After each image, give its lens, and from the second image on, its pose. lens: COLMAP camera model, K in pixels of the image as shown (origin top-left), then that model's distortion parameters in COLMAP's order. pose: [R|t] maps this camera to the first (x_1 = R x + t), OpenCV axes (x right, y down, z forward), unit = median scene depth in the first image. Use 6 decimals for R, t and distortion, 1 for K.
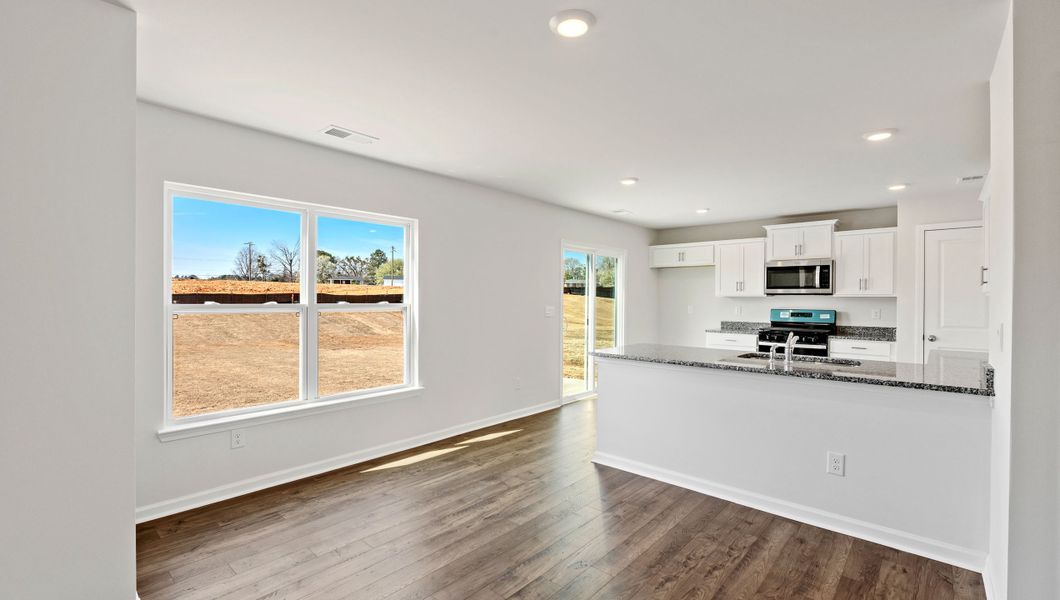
lens RADIAL K [[466.6, 0, 525.1], [0, 466.6, 301.3], [0, 0, 1]] dist [-0.006831, -0.000138]
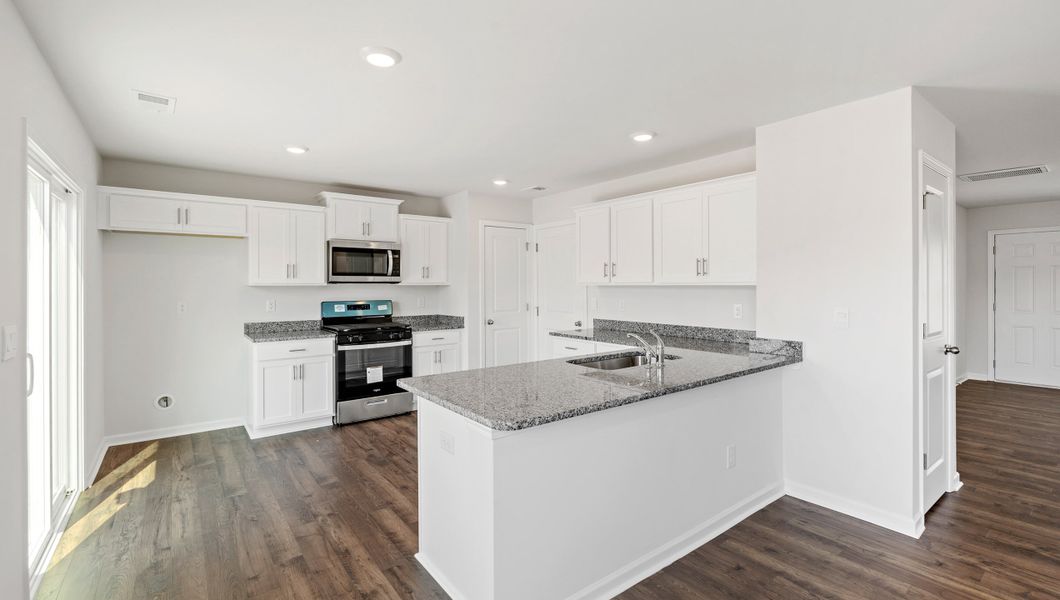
lens RADIAL K [[466.6, 0, 537.1], [0, 466.6, 283.4], [0, 0, 1]] dist [-0.006831, -0.000138]
pose [[0.179278, -0.001295, 0.983798, -0.173153], [0.012533, 0.999921, -0.000968, -0.009097], [-0.983719, 0.012504, 0.179280, 0.556139]]
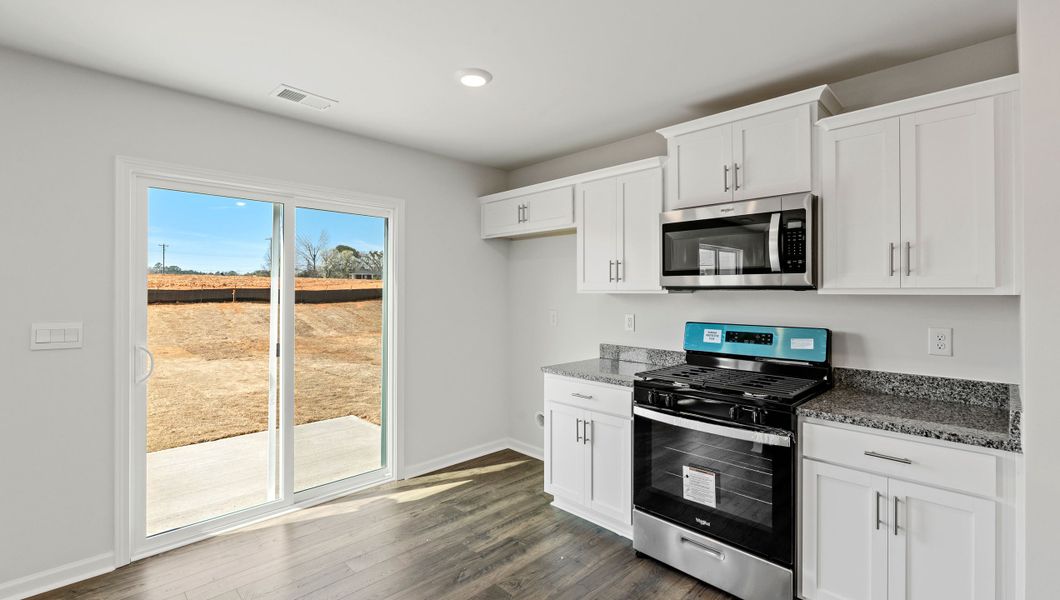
lens RADIAL K [[466.6, 0, 529.7], [0, 466.6, 292.2], [0, 0, 1]] dist [-0.006831, -0.000138]
pose [[0.997449, -0.004748, -0.071228, 0.444571], [0.004286, 0.999969, -0.006638, -0.009837], [0.071257, 0.006316, 0.997438, 0.593351]]
